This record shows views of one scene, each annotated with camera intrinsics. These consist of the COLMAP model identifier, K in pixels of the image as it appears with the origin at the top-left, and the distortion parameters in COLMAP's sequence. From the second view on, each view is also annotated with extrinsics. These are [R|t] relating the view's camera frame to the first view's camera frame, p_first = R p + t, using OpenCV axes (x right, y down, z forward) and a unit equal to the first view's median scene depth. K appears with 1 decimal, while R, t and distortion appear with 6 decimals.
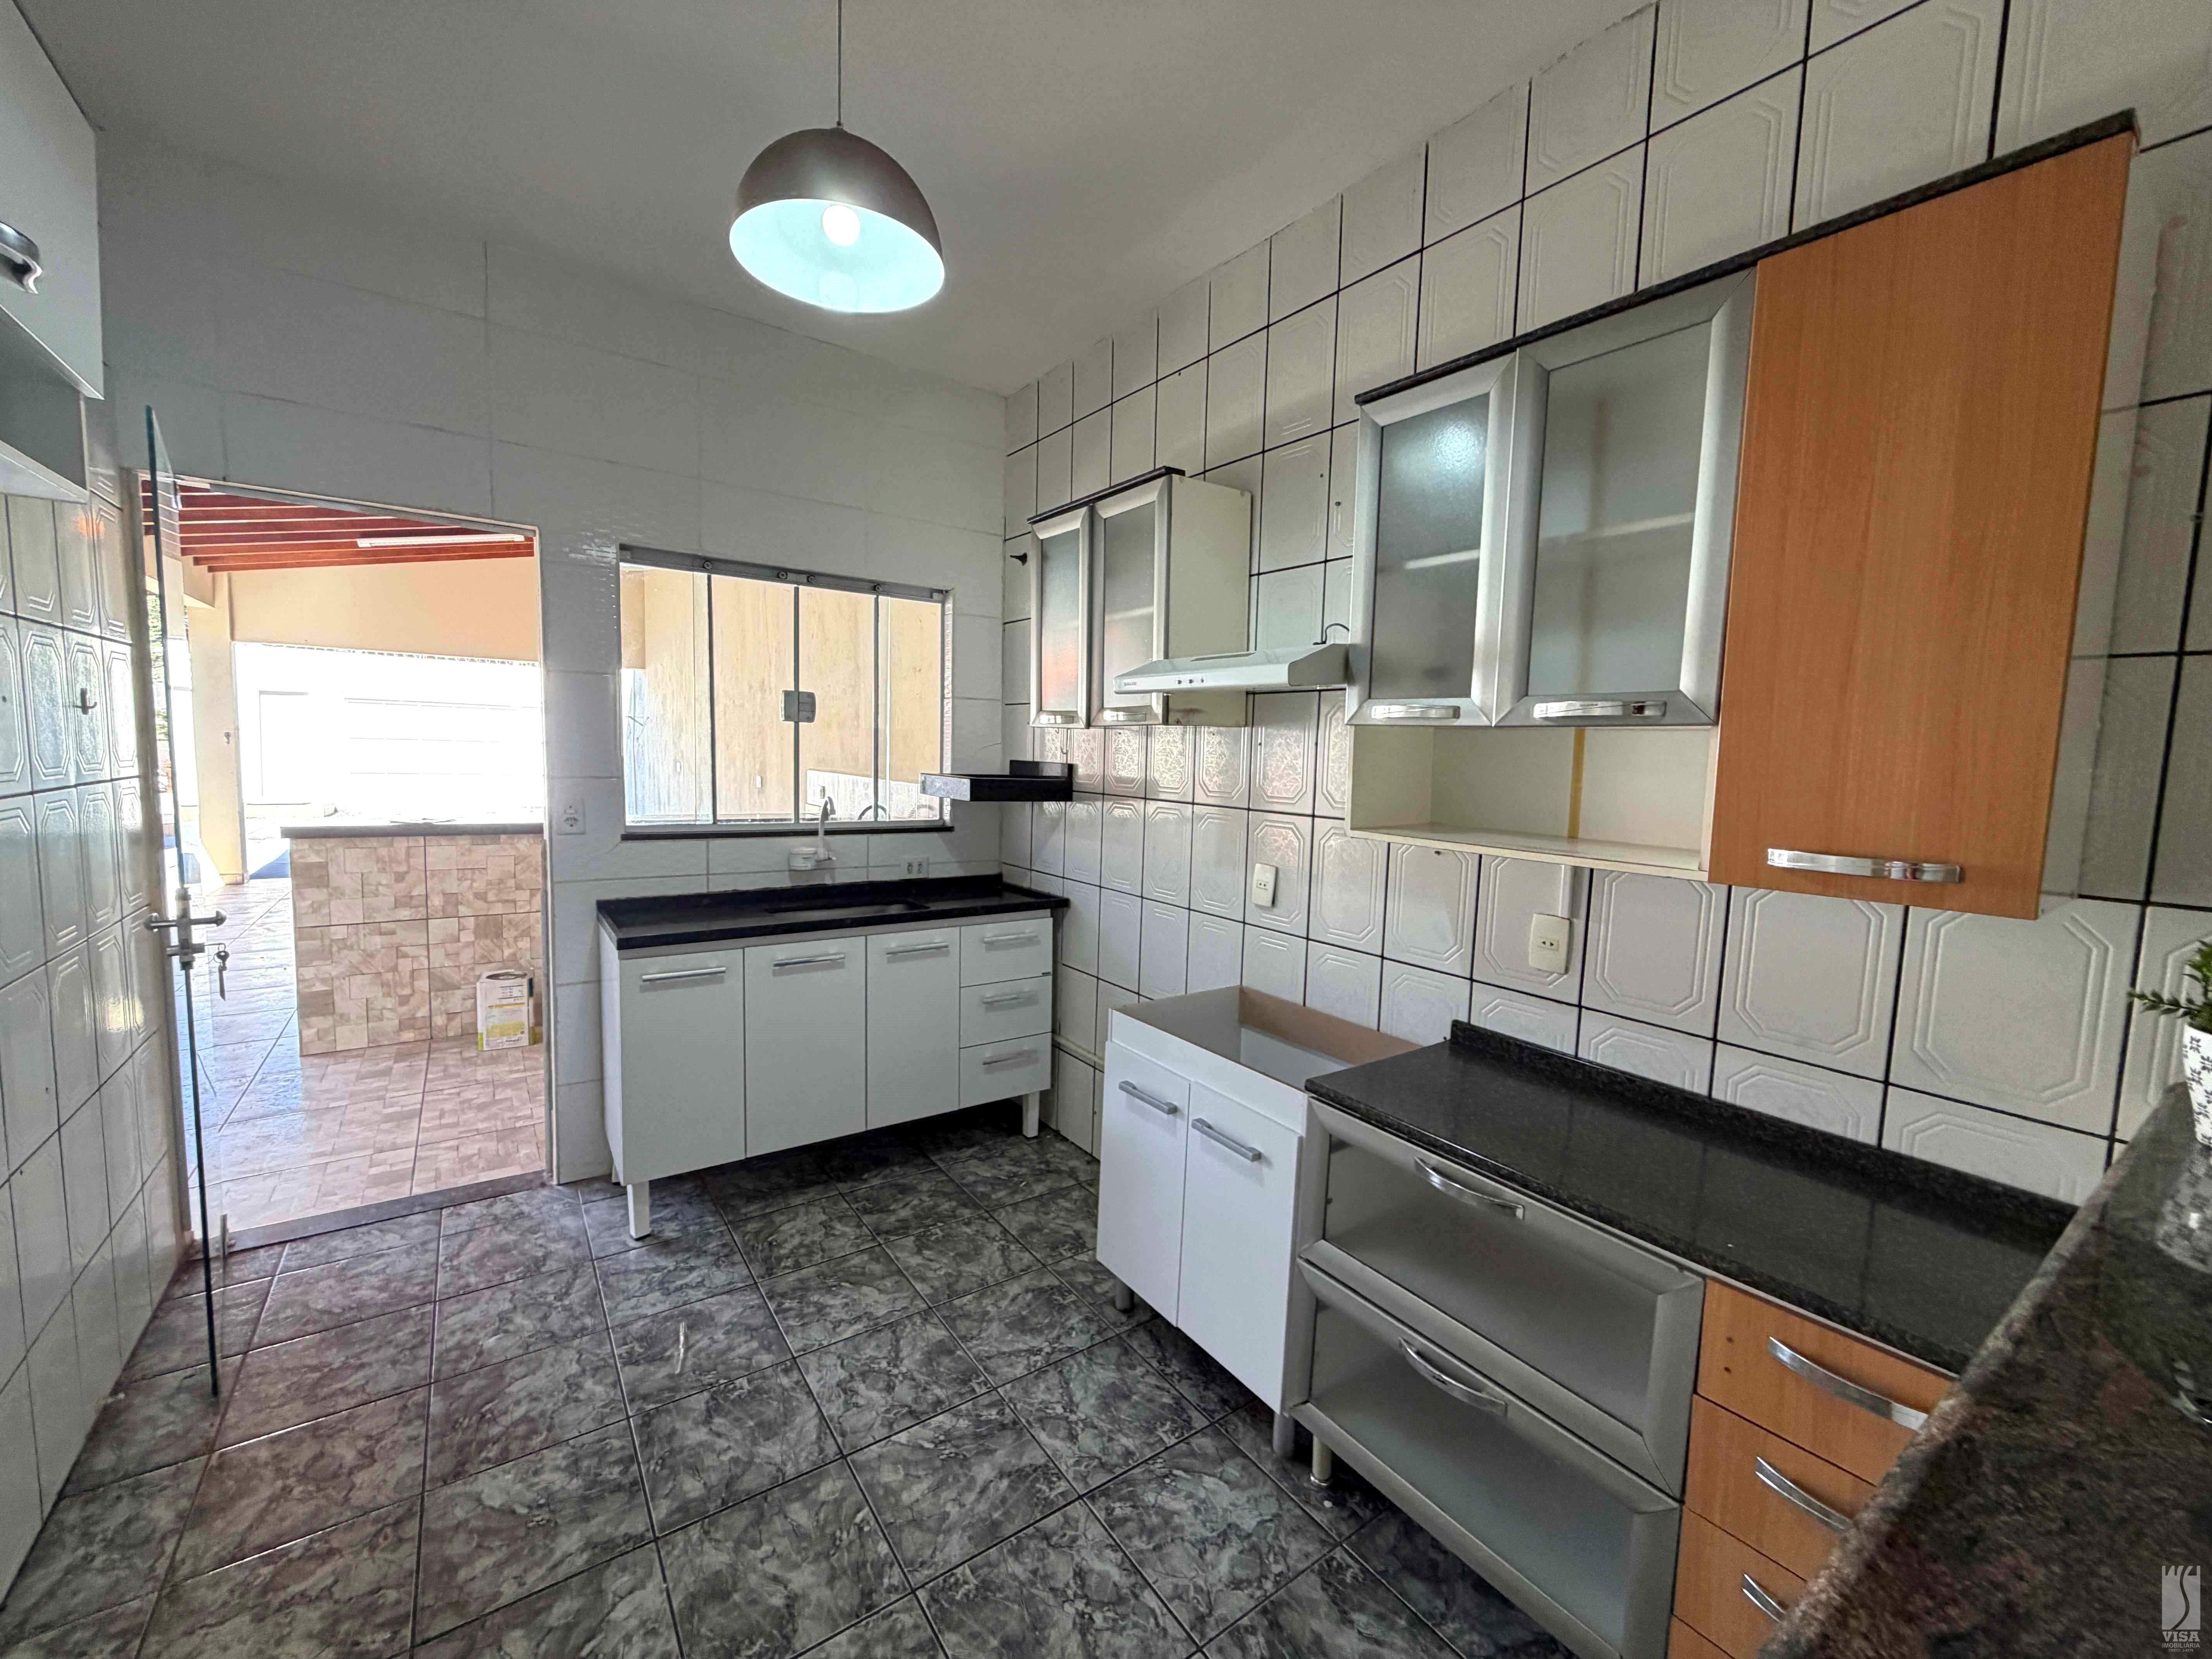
lens RADIAL K [[877.7, 0, 1108.8], [0, 877.7, 827.2], [0, 0, 1]] dist [-0.000089, -0.000217]
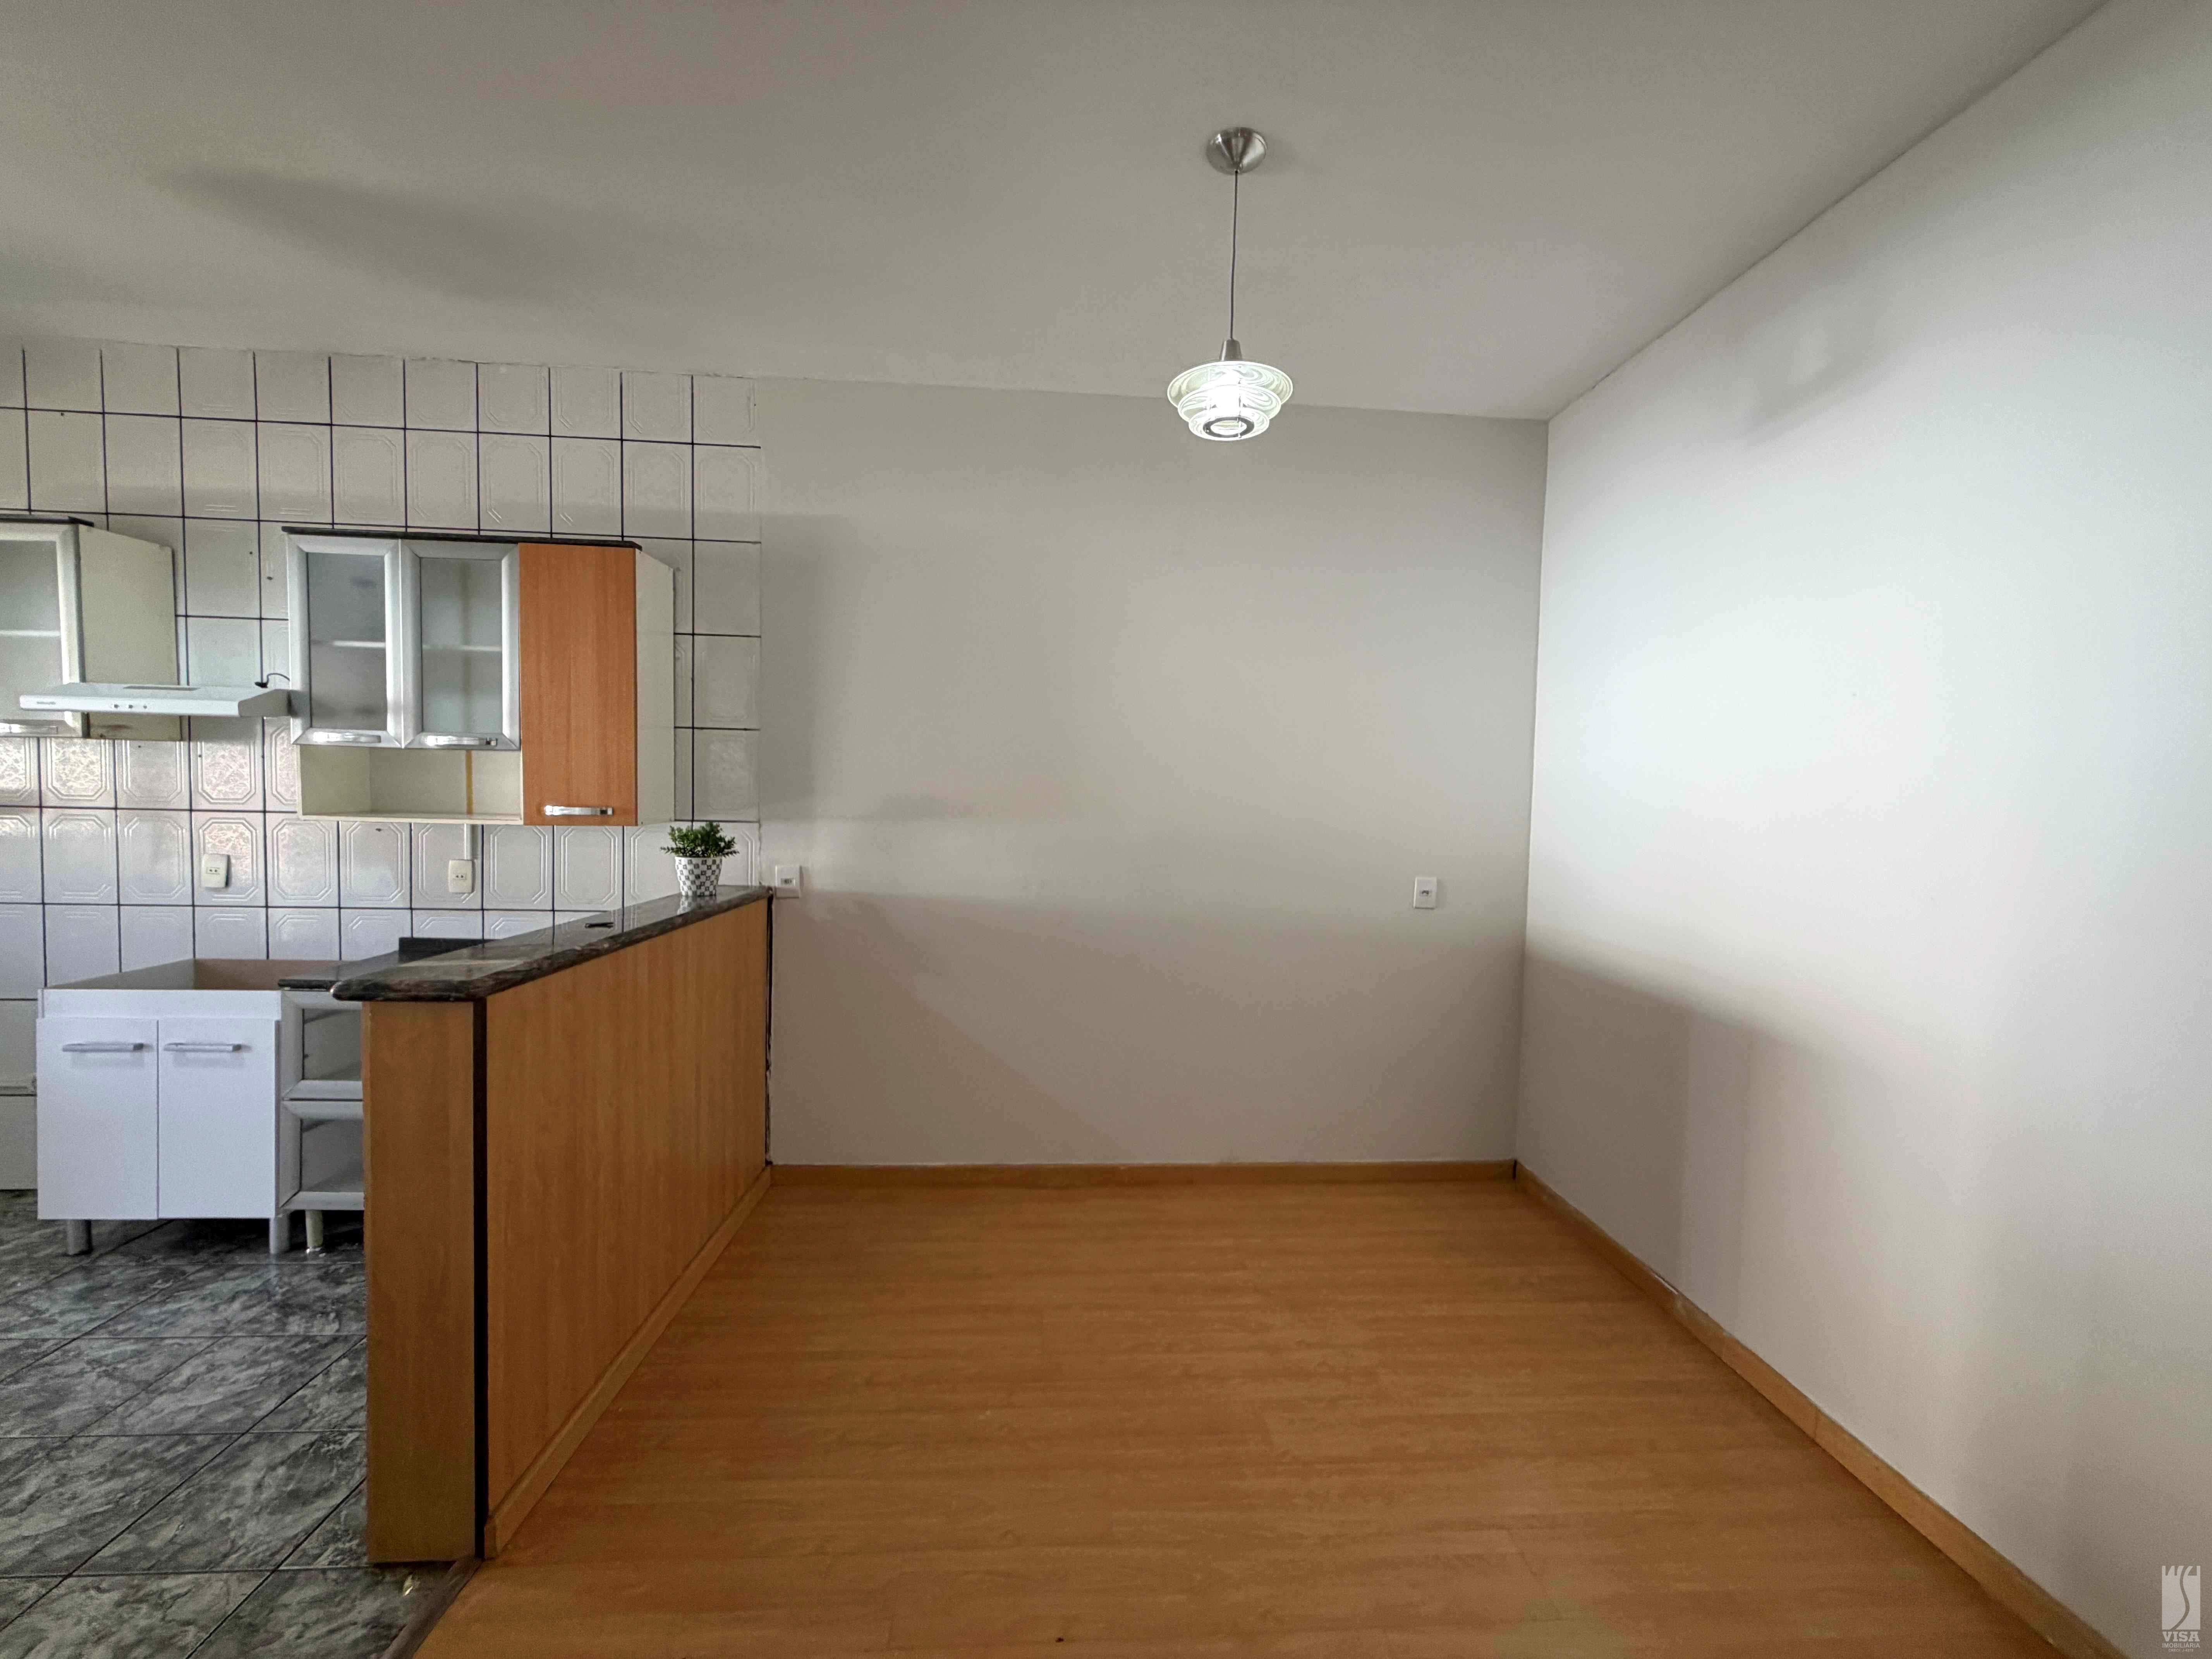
lens RADIAL K [[877.7, 0, 1096.8], [0, 877.7, 825.4], [0, 0, 1]] dist [-0.000089, -0.000217]
pose [[0.533001, -0.052851, 0.844463, -0.264559], [0.069931, 0.997384, 0.018284, 0.087813], [-0.843220, 0.049309, 0.535302, -0.932117]]
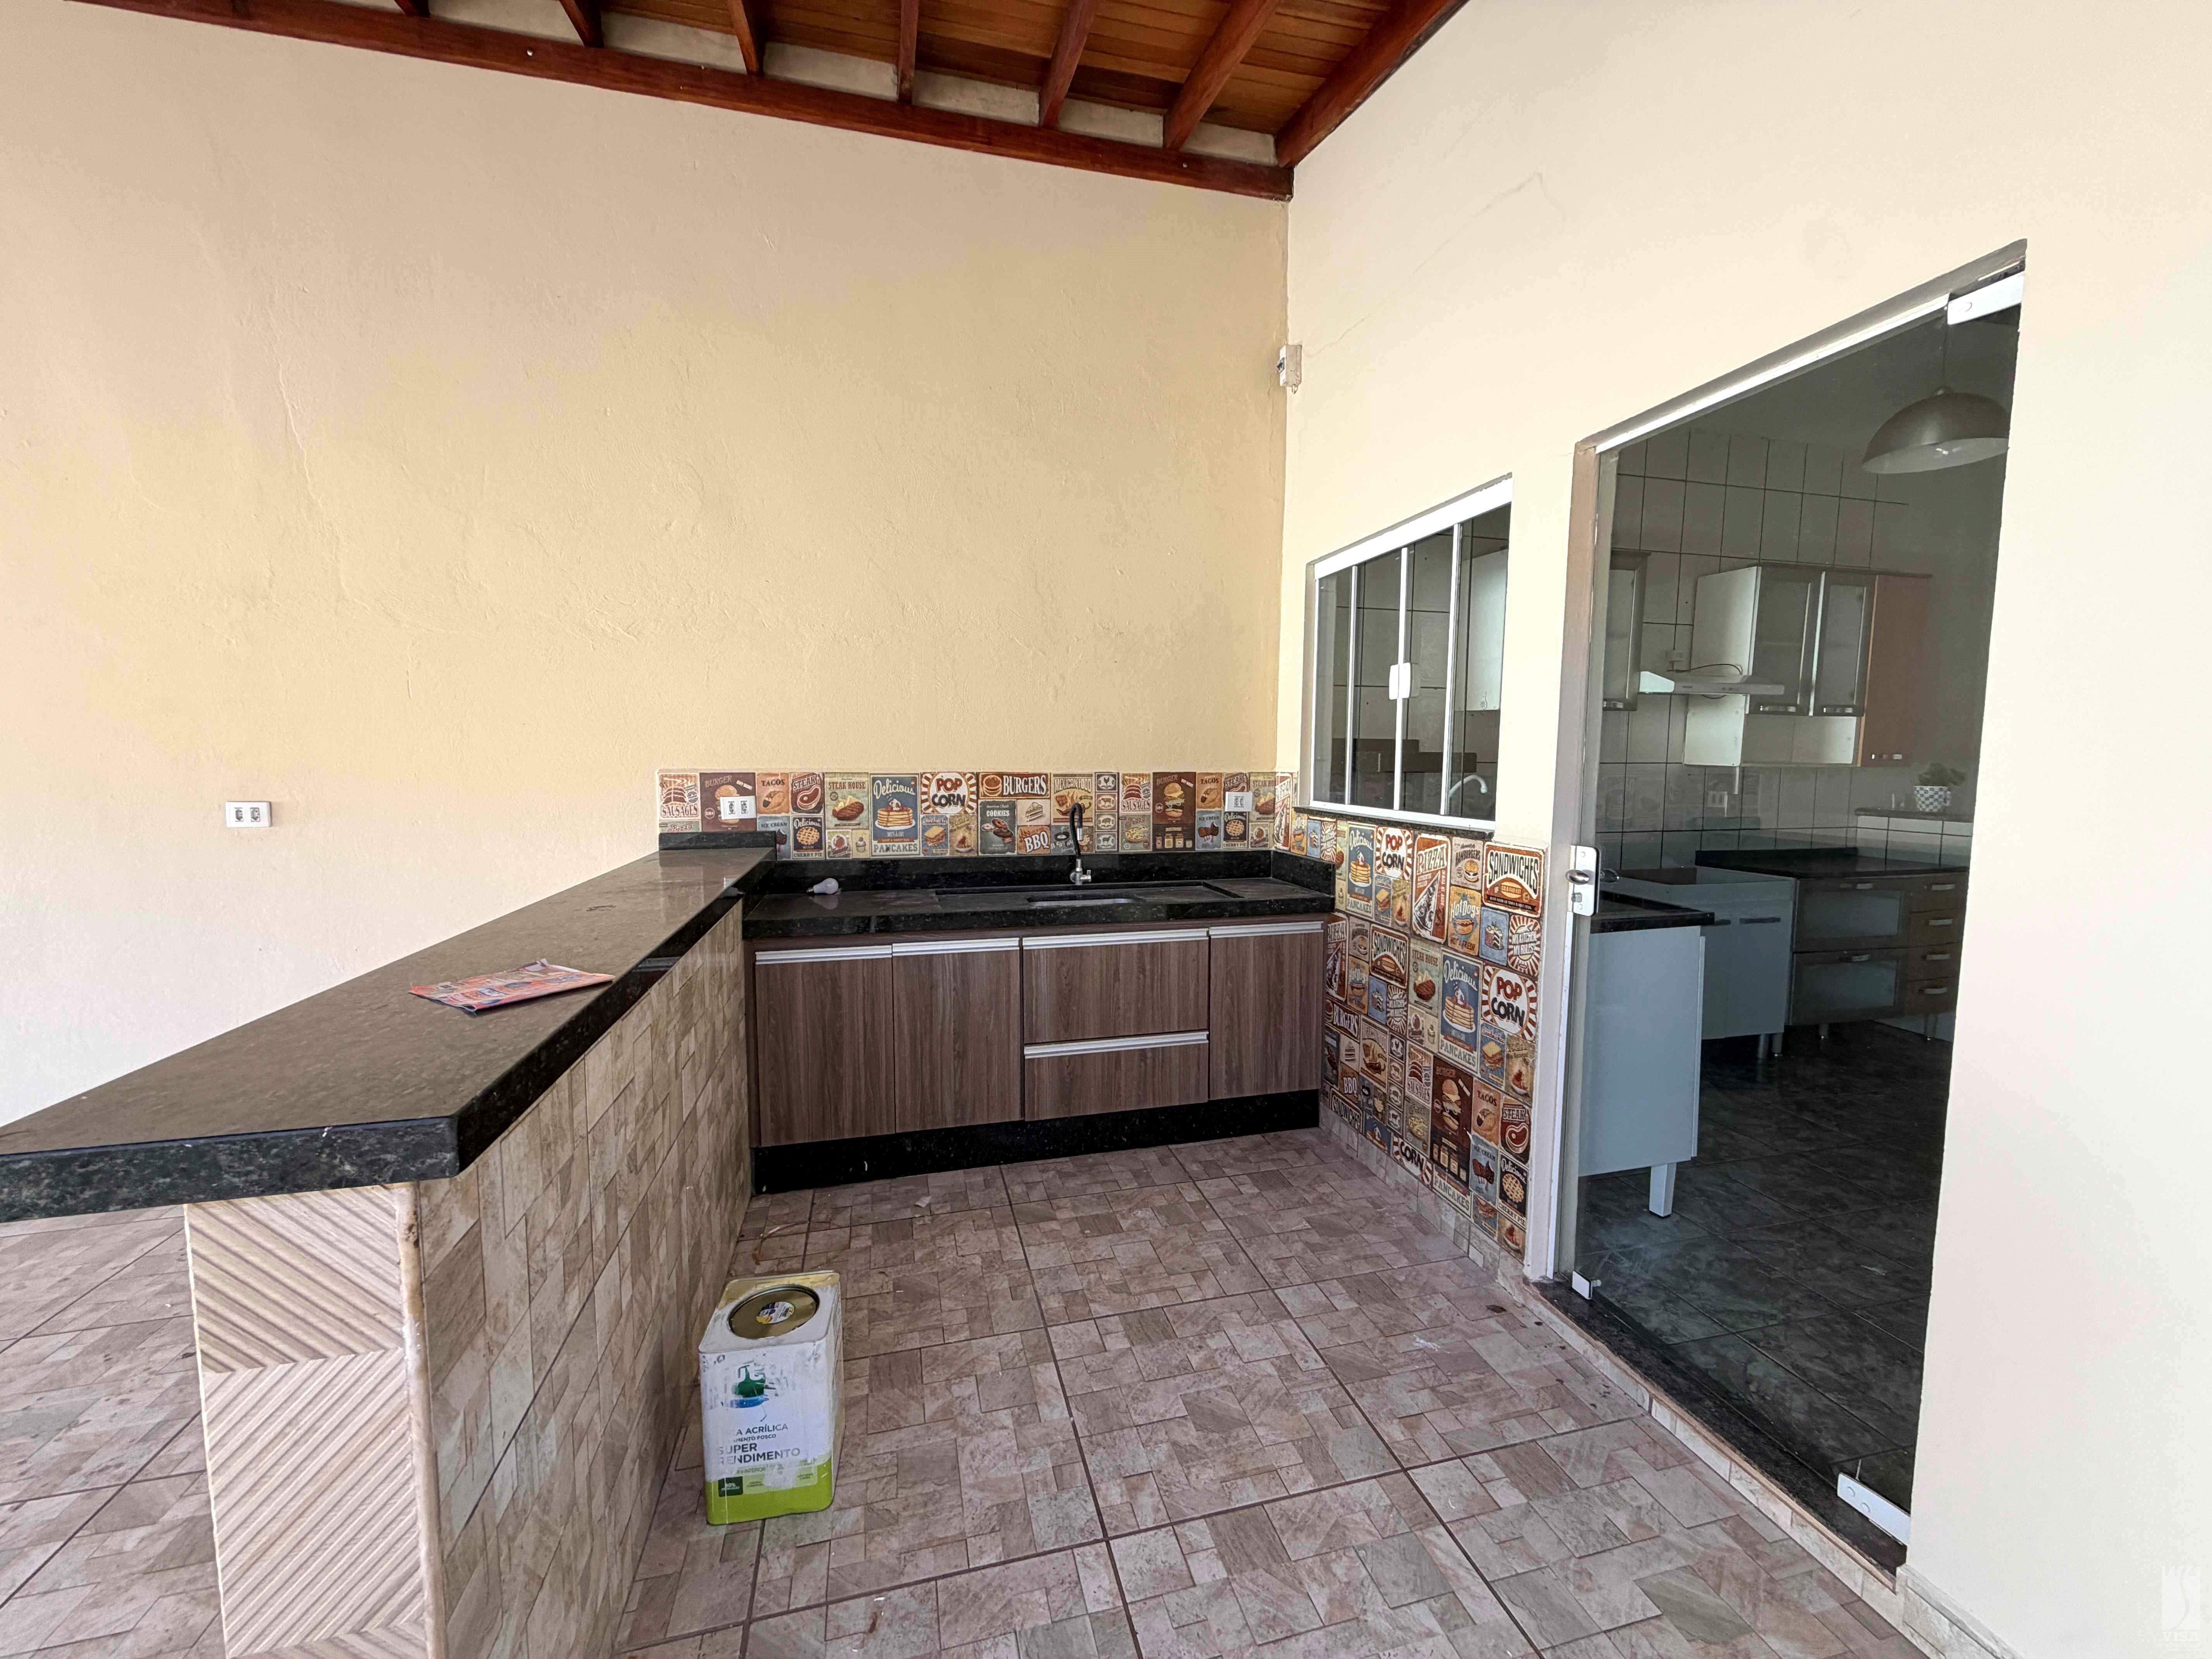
lens RADIAL K [[877.7, 0, 1106.2], [0, 877.7, 834.8], [0, 0, 1]] dist [-0.000089, -0.000217]
pose [[0.366117, -0.109327, 0.924124, -2.299055], [0.092061, 0.992458, 0.080939, -0.140746], [-0.926004, 0.055443, 0.373421, 1.666936]]
